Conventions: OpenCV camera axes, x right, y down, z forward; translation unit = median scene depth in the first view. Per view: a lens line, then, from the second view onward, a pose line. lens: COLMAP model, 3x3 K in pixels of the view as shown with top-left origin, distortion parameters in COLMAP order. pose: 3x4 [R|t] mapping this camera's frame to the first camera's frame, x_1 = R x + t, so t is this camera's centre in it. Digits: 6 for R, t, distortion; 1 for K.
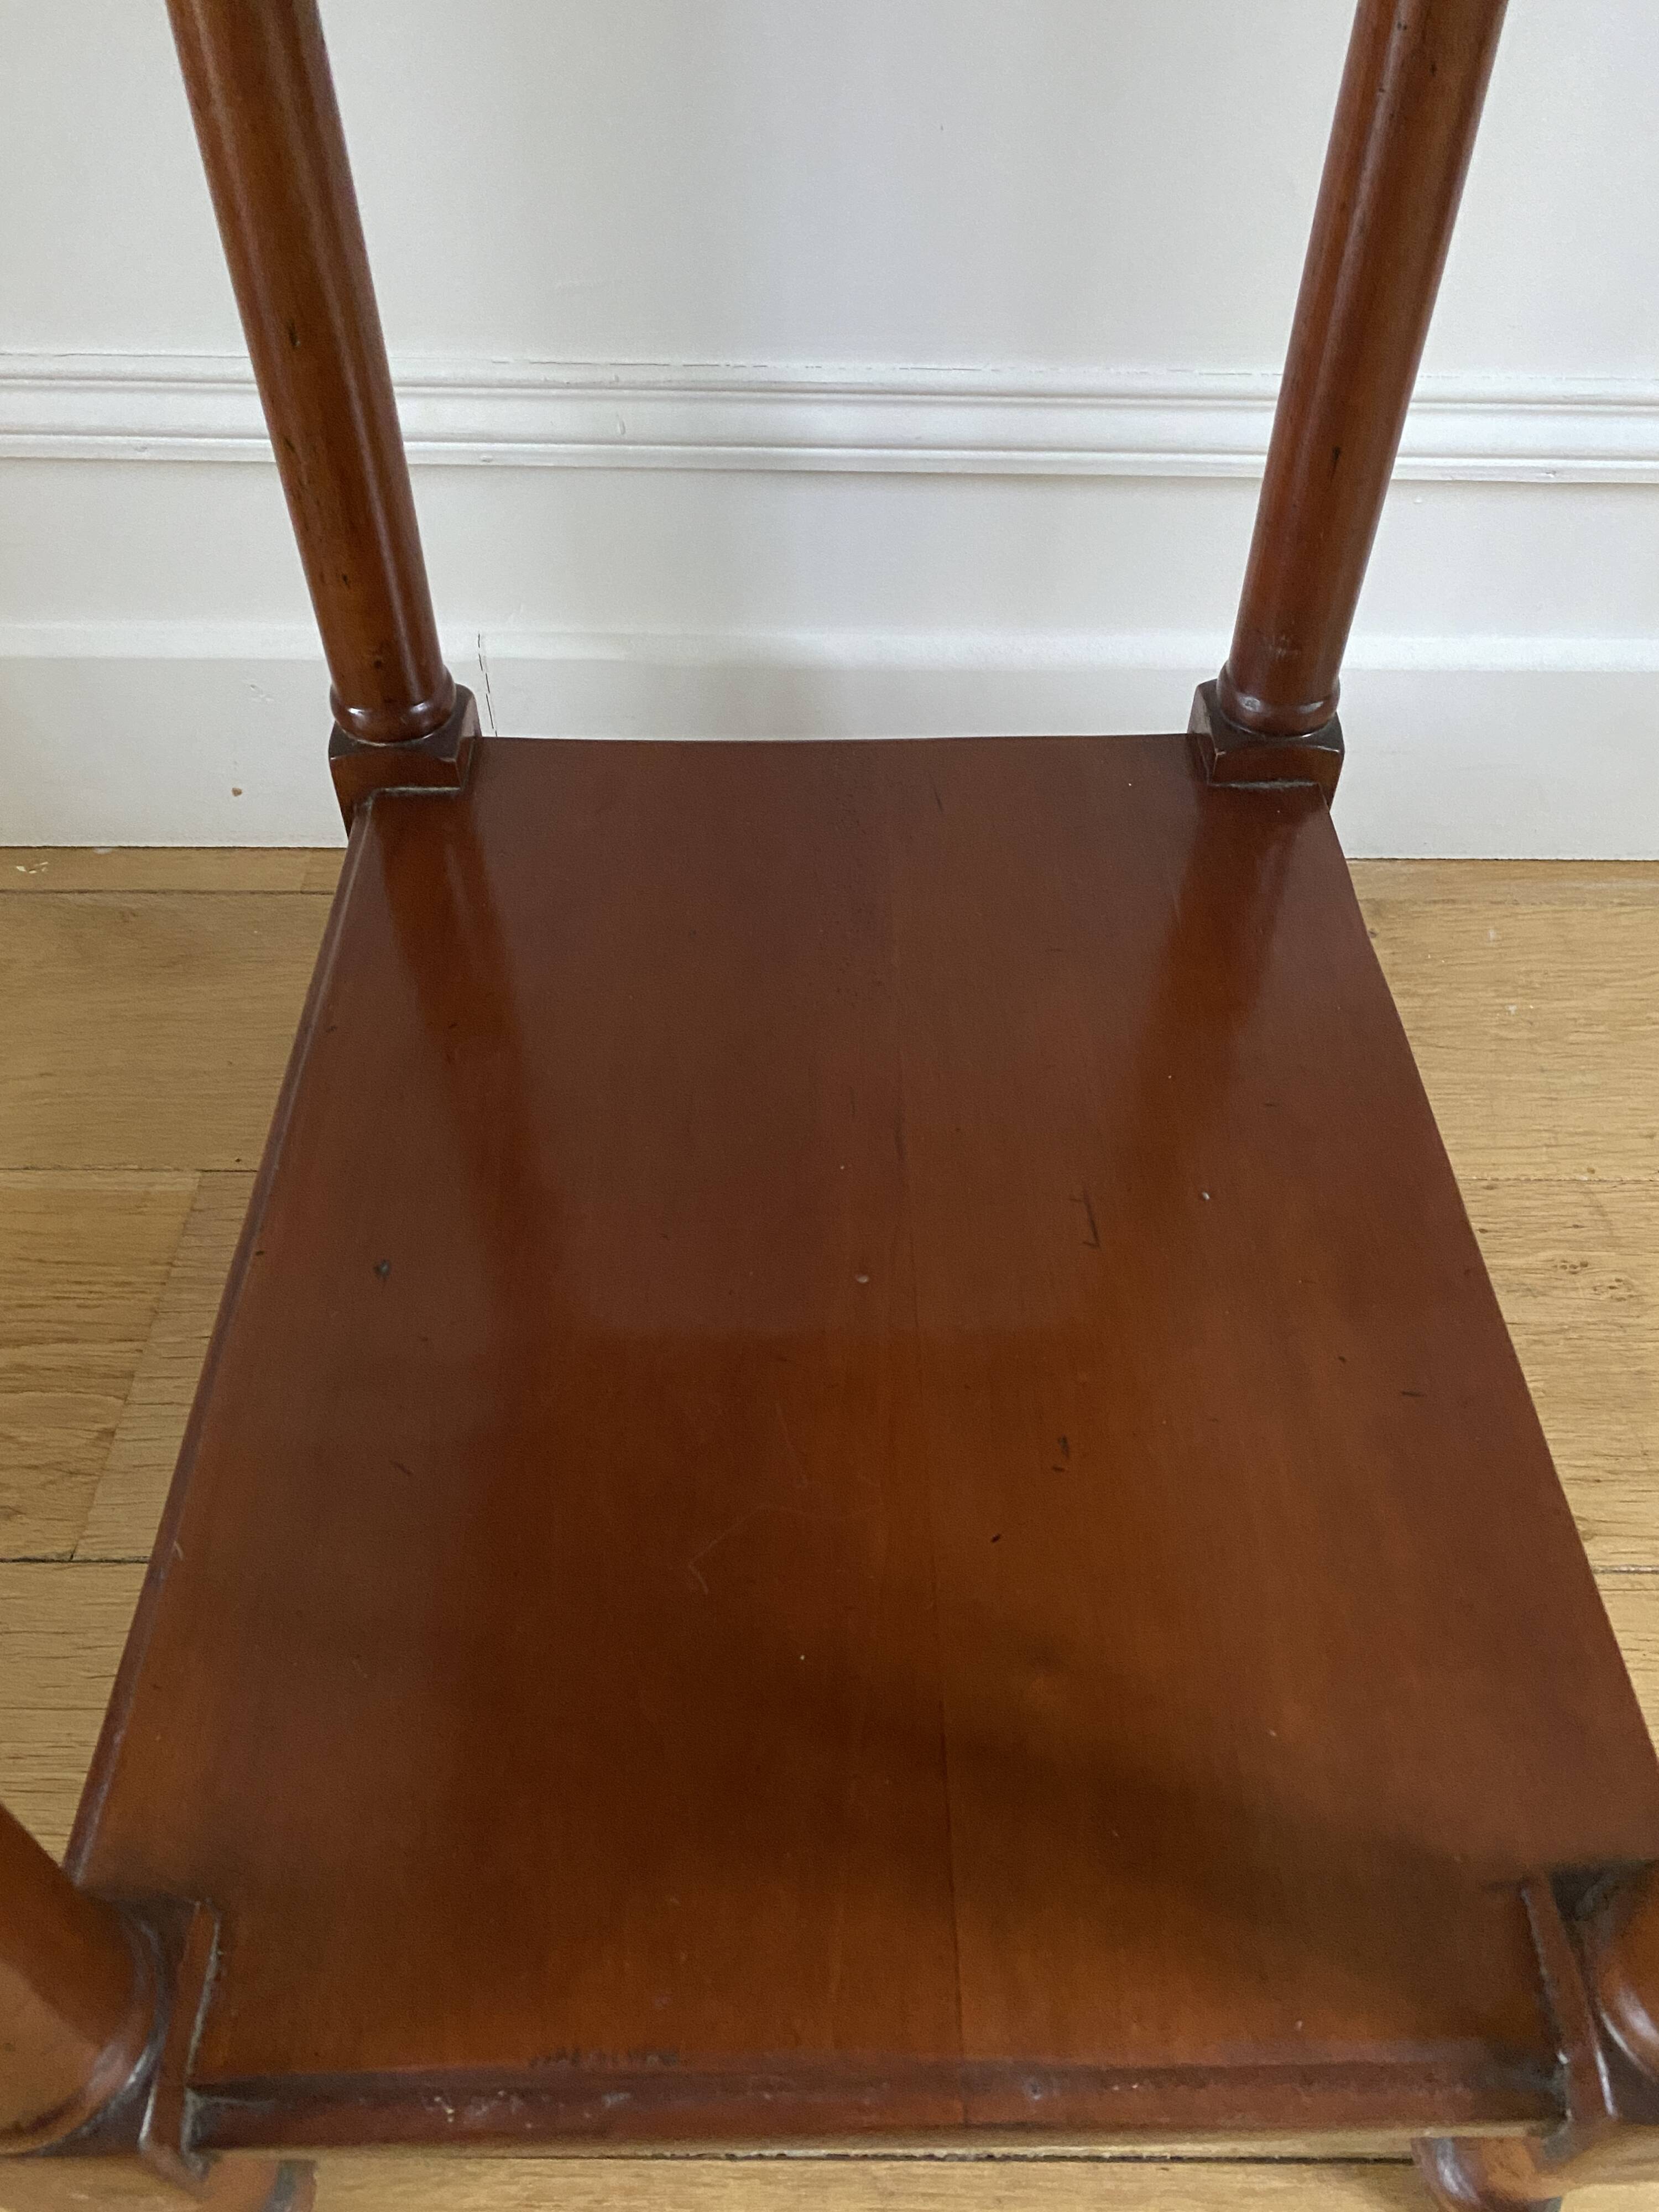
lens RADIAL K [[1686.8, 0, 841.1], [0, 1686.8, 1107.9], [0, 0, 1]] dist [0.018261, -0.017967]
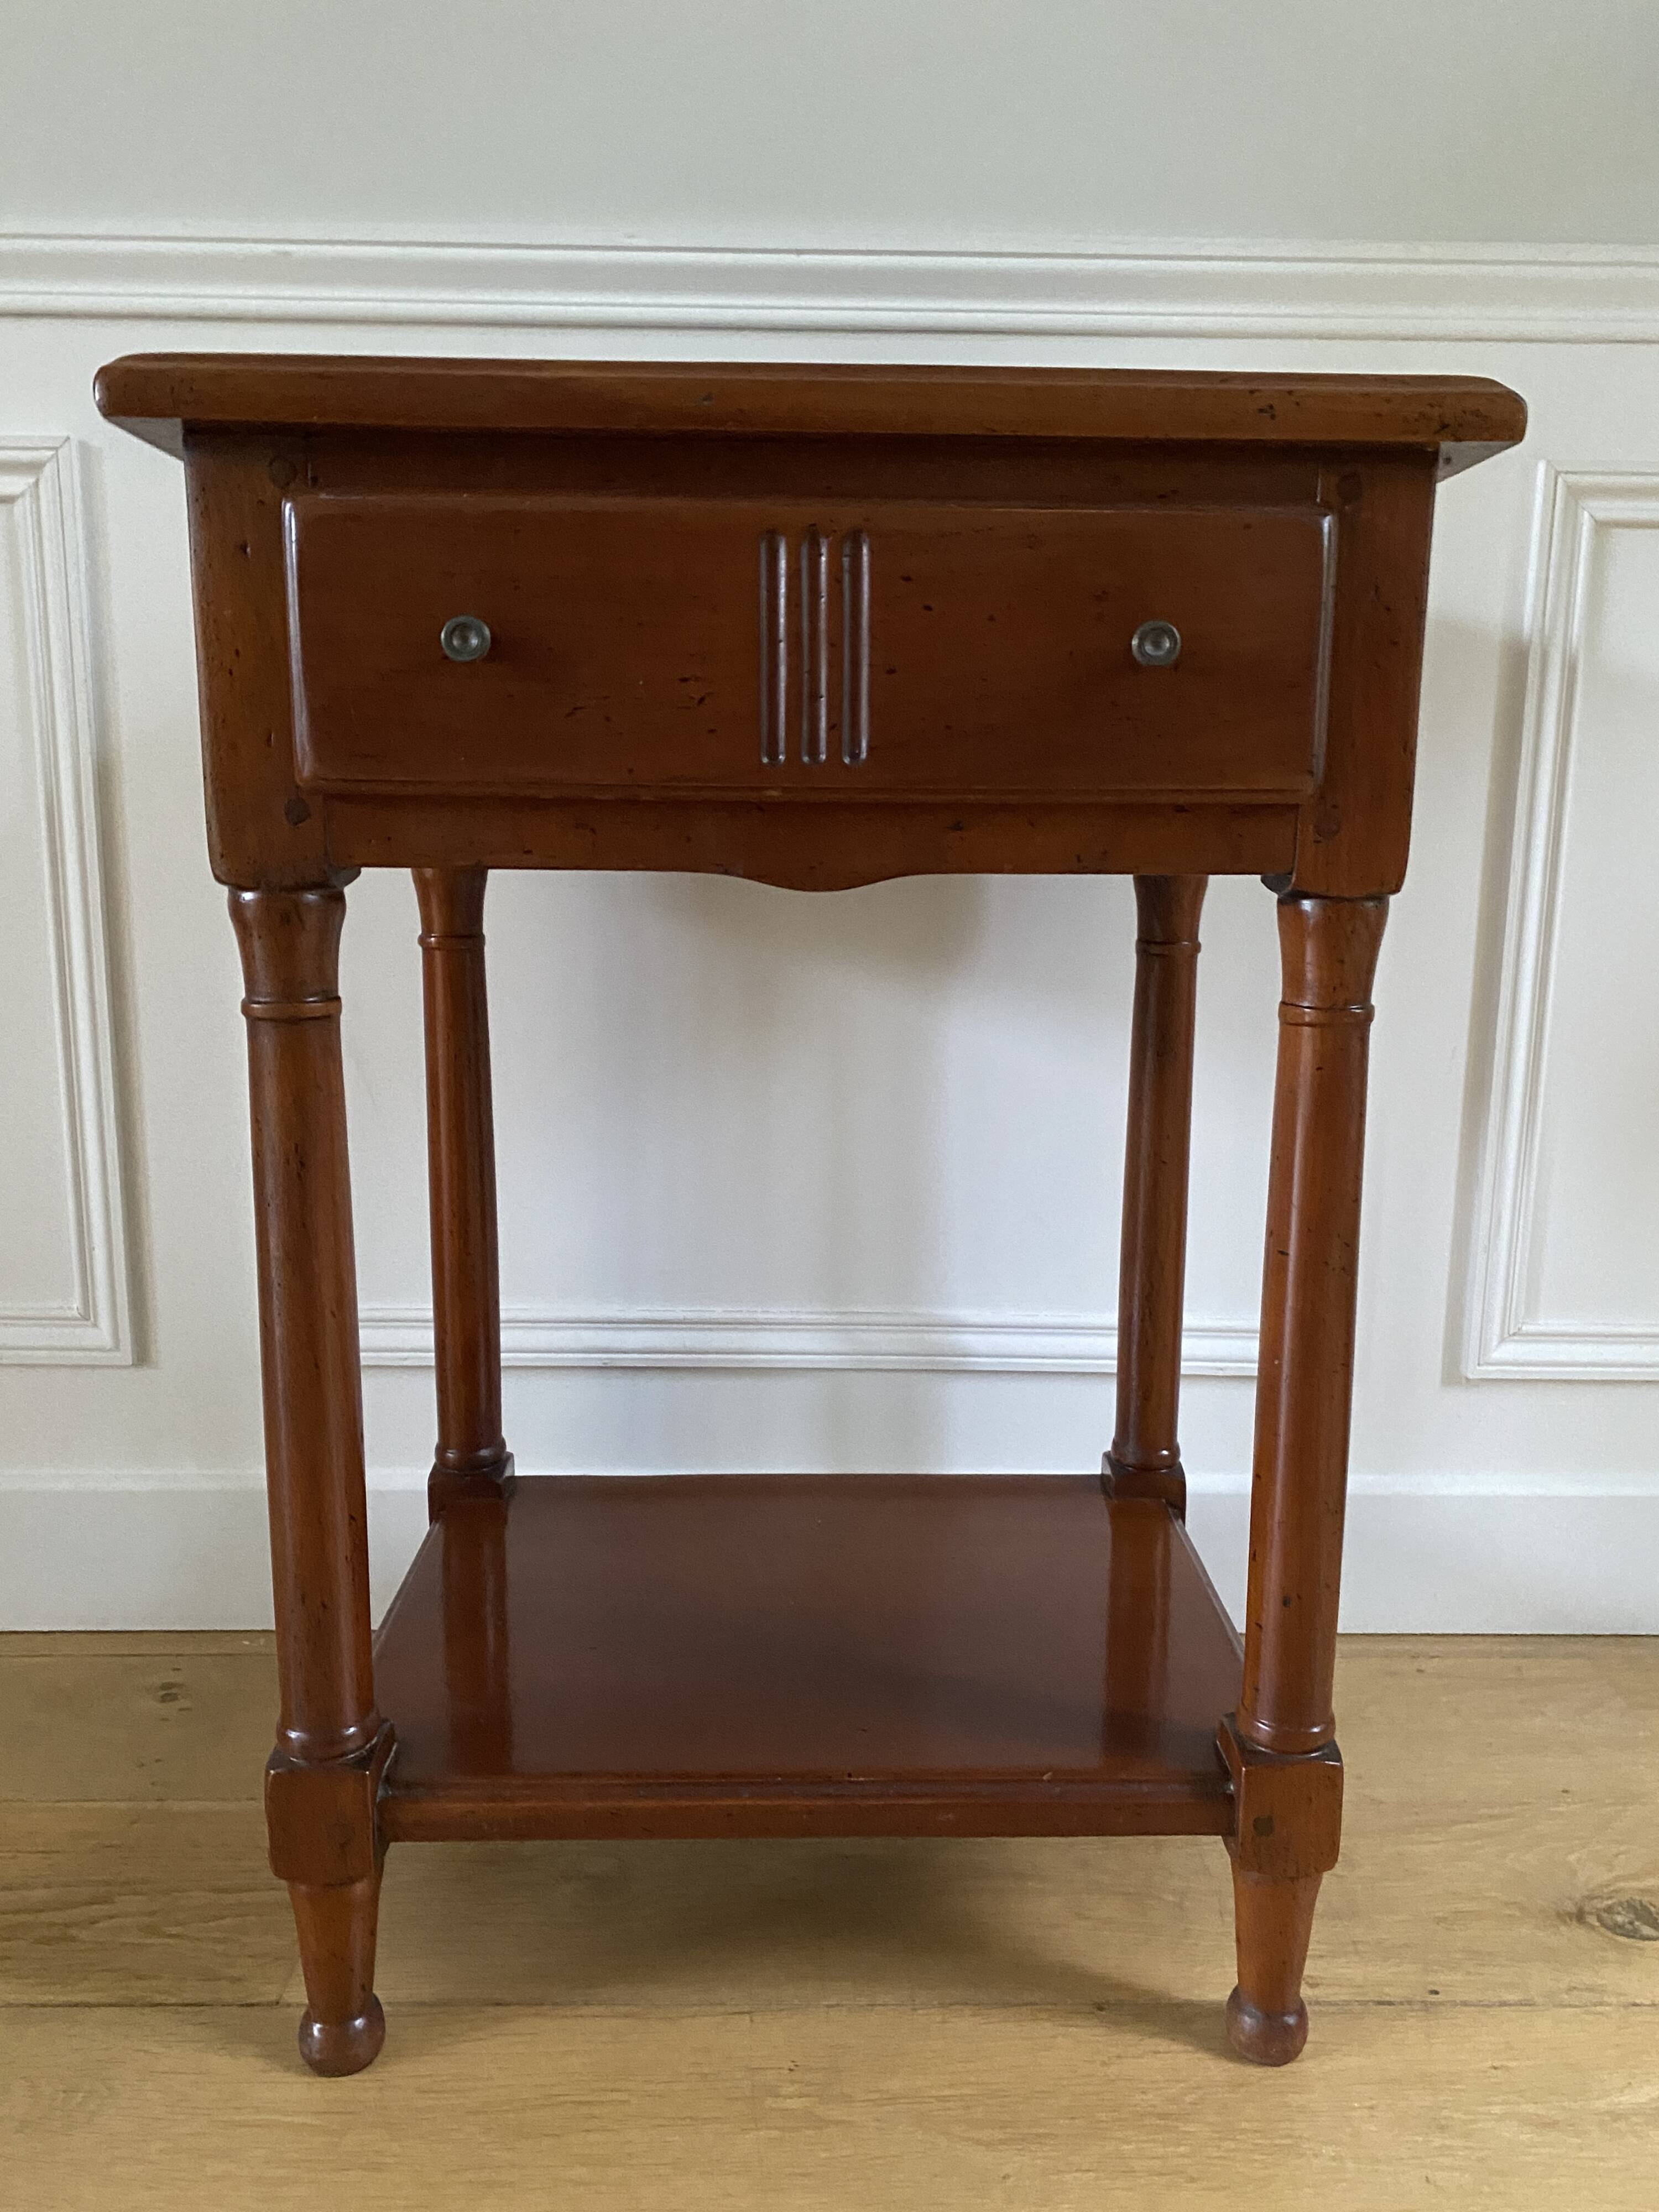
lens RADIAL K [[1686.8, 0, 848.7], [0, 1686.8, 1114.0], [0, 0, 1]] dist [0.018261, -0.017967]
pose [[0.999838, 0.001175, 0.017970, 0.008400], [0.009830, 0.800454, -0.599314, 0.482628], [-0.015088, 0.599394, 0.800312, -0.575167]]
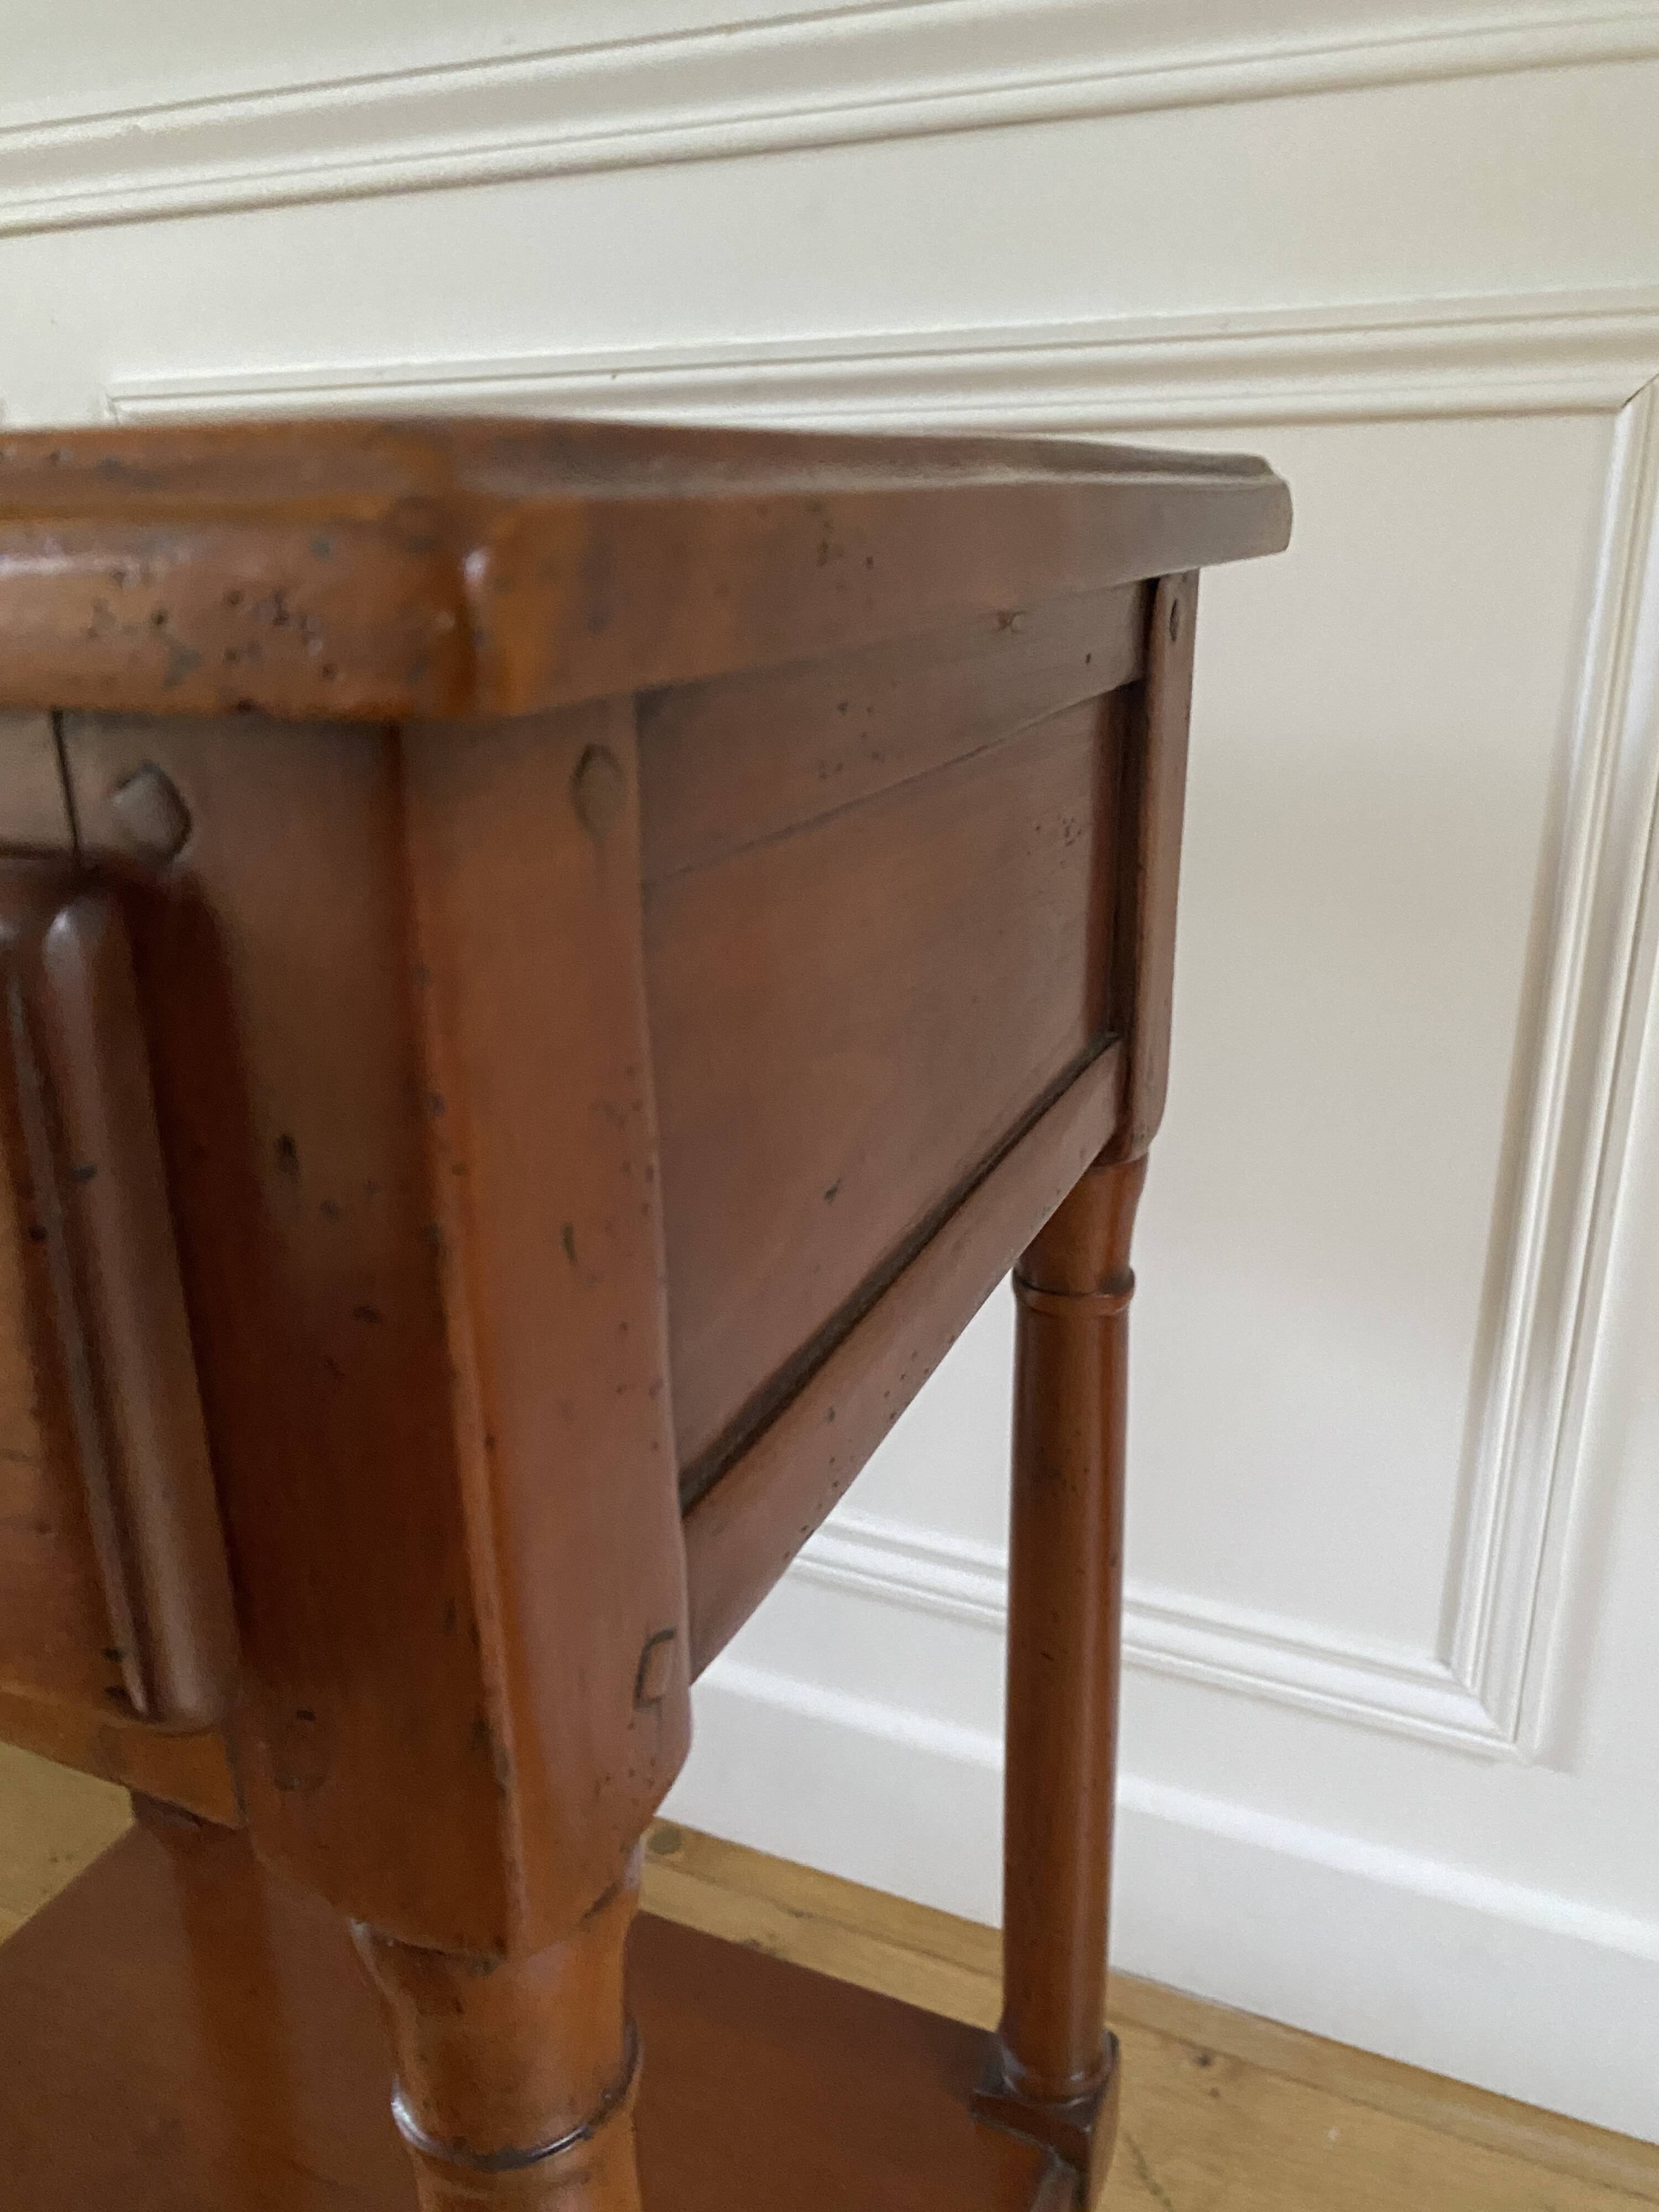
lens RADIAL K [[1686.8, 0, 816.0], [0, 1686.8, 1094.8], [0, 0, 1]] dist [0.018261, -0.017967]
pose [[0.910049, 0.116317, -0.397845, 0.543172], [-0.286195, 0.870634, -0.400112, -0.188084], [0.299837, 0.477983, 0.825609, -0.299160]]
